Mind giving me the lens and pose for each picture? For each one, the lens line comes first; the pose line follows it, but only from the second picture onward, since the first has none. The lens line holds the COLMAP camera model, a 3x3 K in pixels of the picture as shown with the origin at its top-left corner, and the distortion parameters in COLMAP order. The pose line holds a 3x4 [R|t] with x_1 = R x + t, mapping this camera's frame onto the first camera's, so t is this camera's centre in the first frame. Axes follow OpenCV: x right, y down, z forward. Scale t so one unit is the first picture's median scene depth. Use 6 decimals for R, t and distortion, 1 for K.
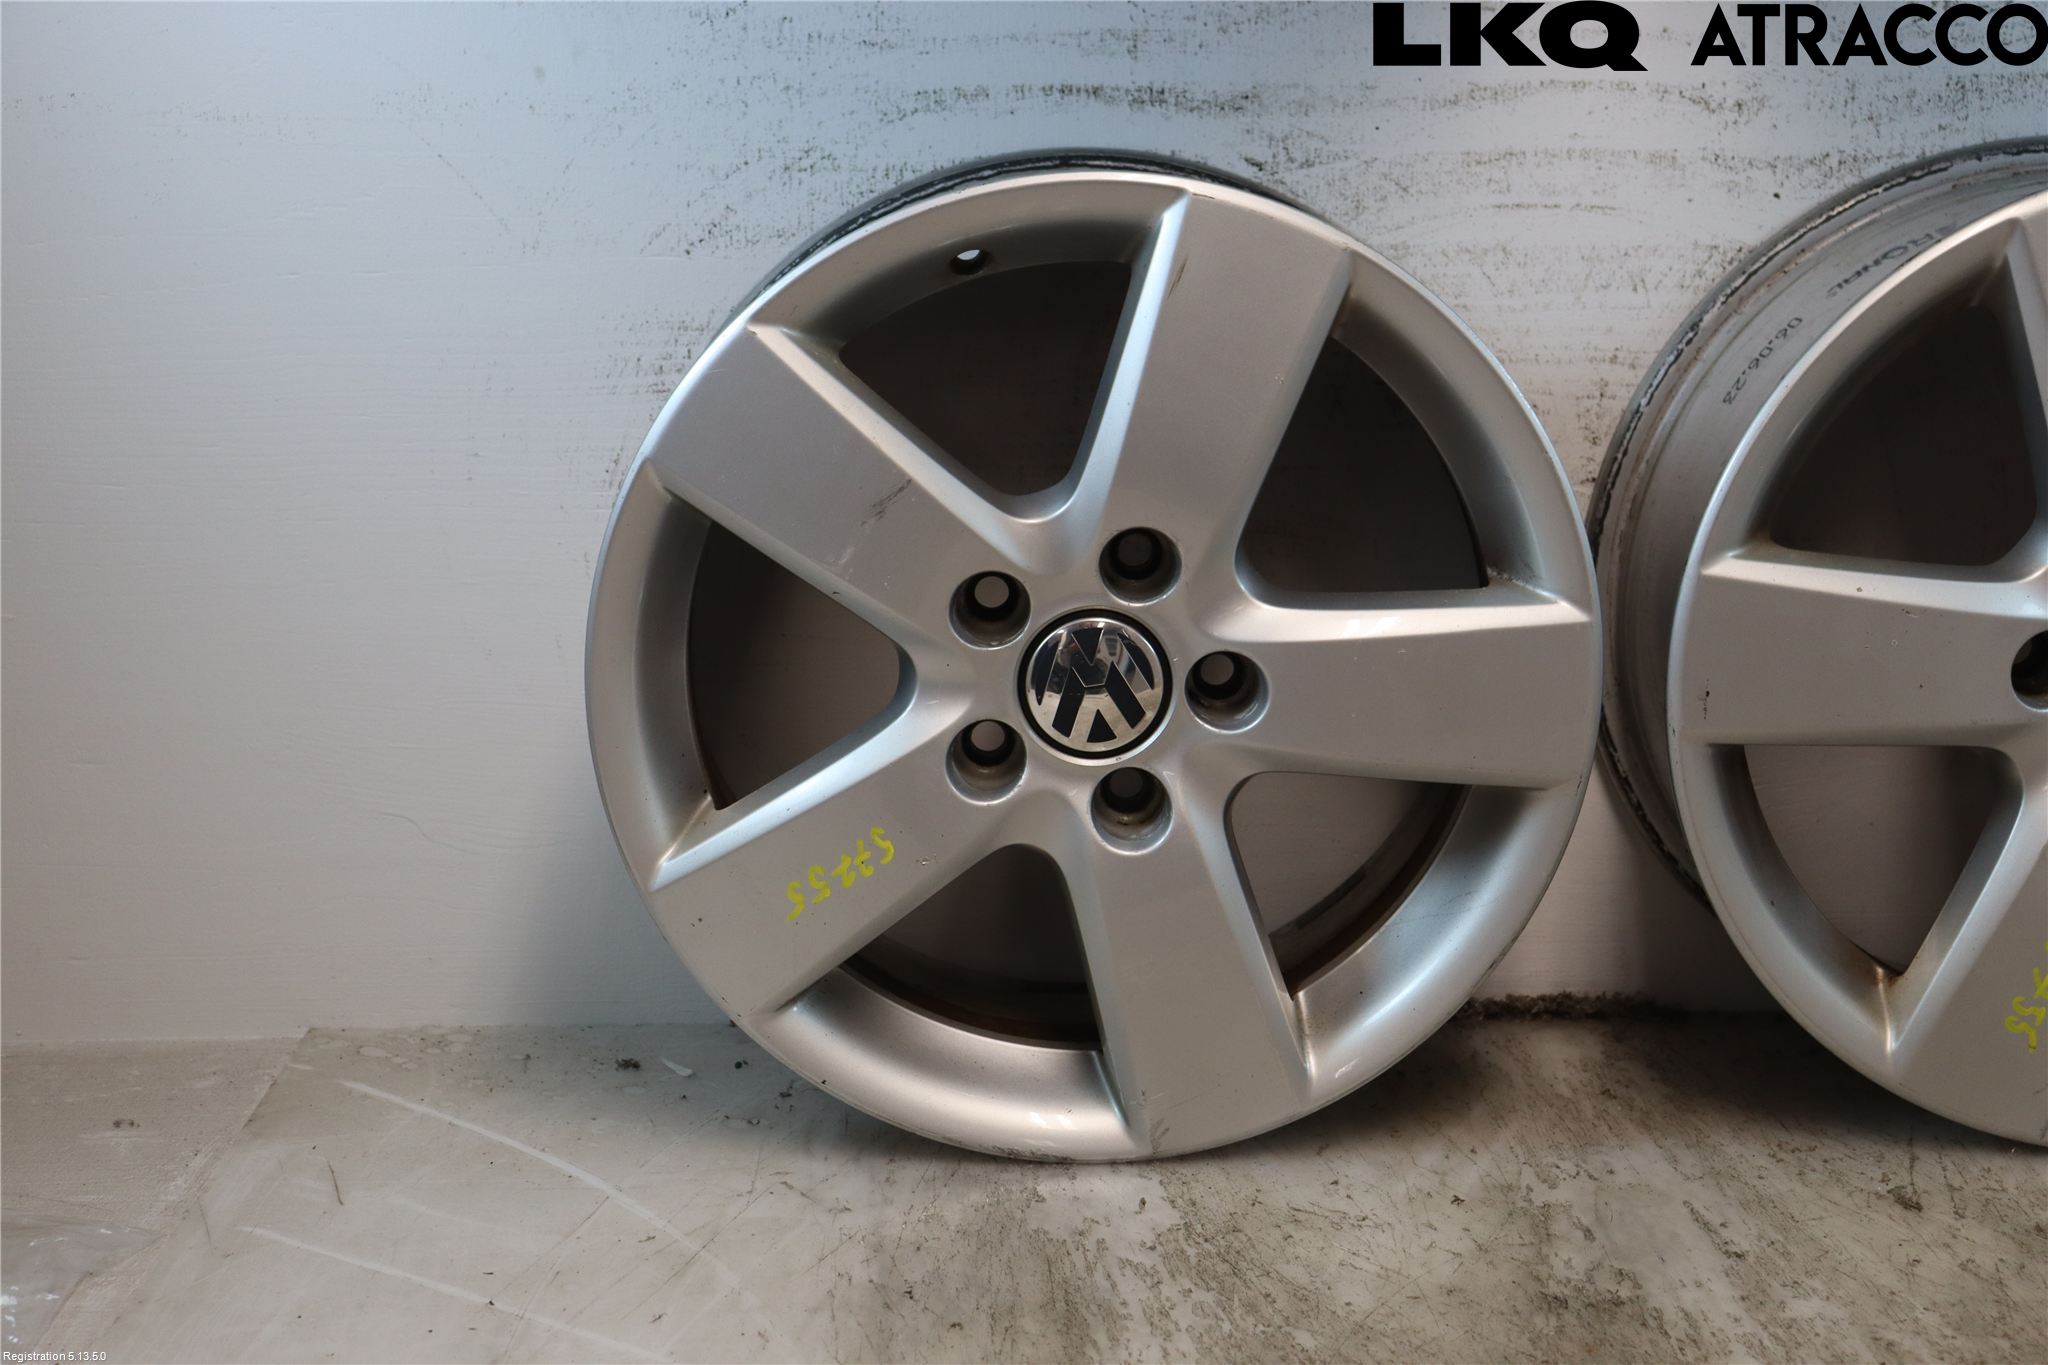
lens RADIAL K [[3040.2, 0, 1015.0], [0, 3040.2, 695.1], [0, 0, 1]] dist [0.100306, 0.000000]
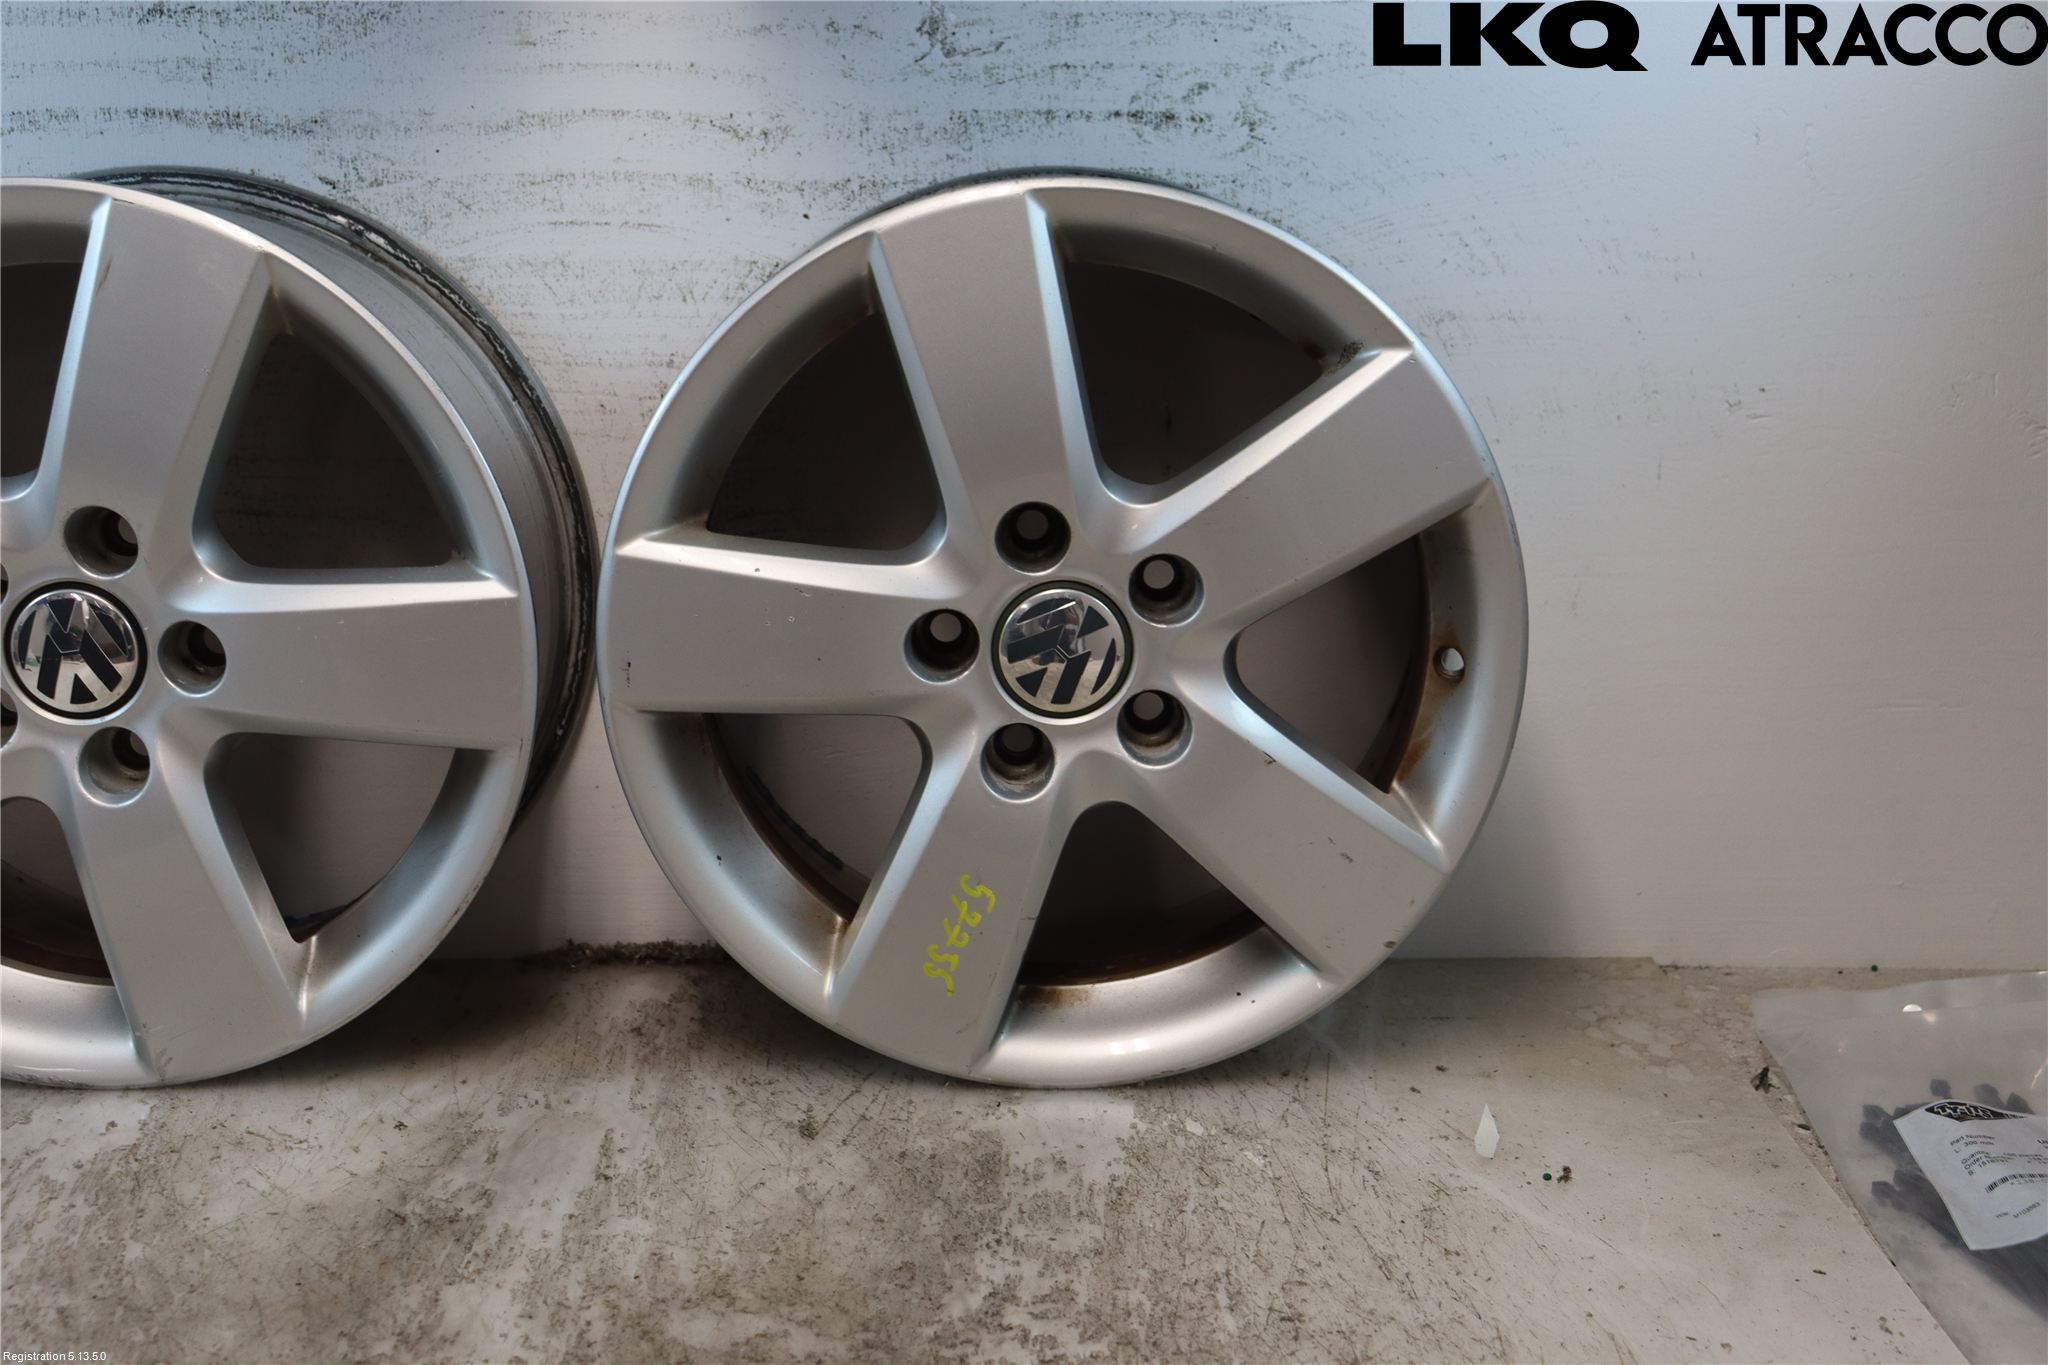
lens RADIAL K [[2627.1, 0, 1015.0], [0, 2627.1, 701.3], [0, 0, 1]] dist [0.019532, 0.000000]
pose [[0.999555, 0.010337, -0.027994, 0.379146], [-0.010270, 0.999944, 0.002513, 0.008522], [0.028018, -0.002224, 0.999605, 0.063320]]
